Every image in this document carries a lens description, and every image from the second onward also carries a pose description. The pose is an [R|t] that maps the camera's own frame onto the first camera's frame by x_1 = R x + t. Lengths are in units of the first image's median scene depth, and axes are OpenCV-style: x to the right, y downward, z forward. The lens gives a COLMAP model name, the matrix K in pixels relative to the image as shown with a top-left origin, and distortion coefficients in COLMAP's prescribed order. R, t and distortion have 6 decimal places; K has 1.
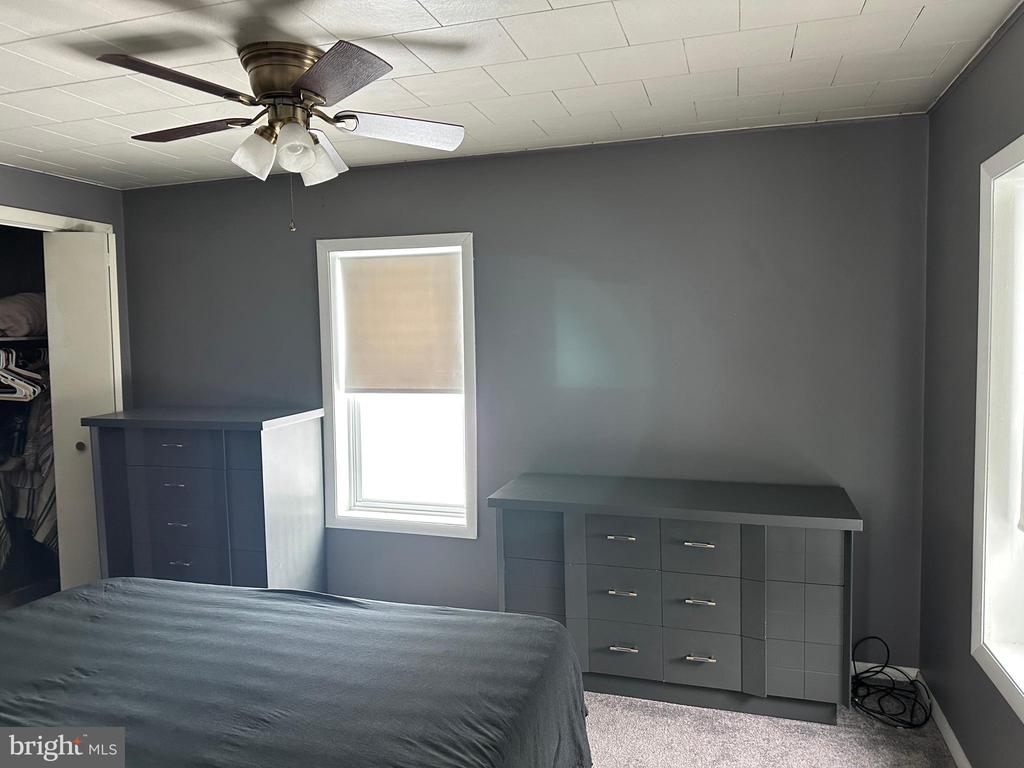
lens RADIAL K [[724.1, 0, 518.1], [0, 724.1, 387.1], [0, 0, 1]] dist [0.032683, -0.031393]
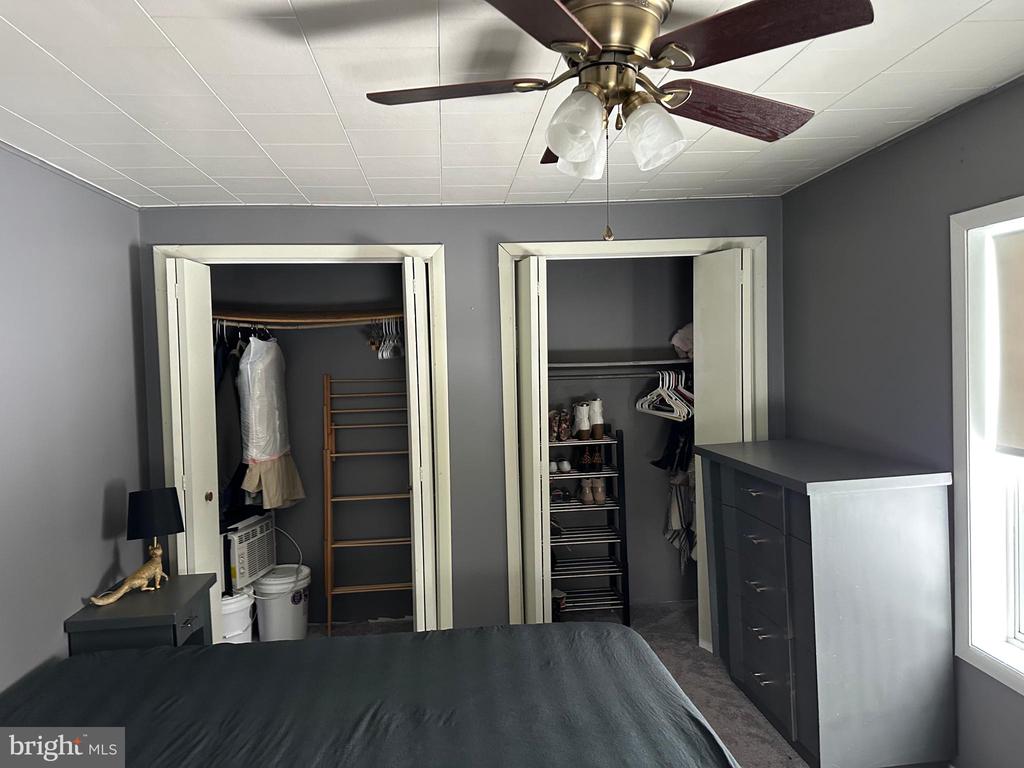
lens RADIAL K [[724.1, 0, 511.0], [0, 724.1, 377.5], [0, 0, 1]] dist [0.032683, -0.031393]
pose [[0.369941, 0.032899, -0.928472, 0.192453], [-0.038548, 0.999056, 0.020041, -0.054797], [0.928255, 0.028376, 0.370860, 0.391366]]
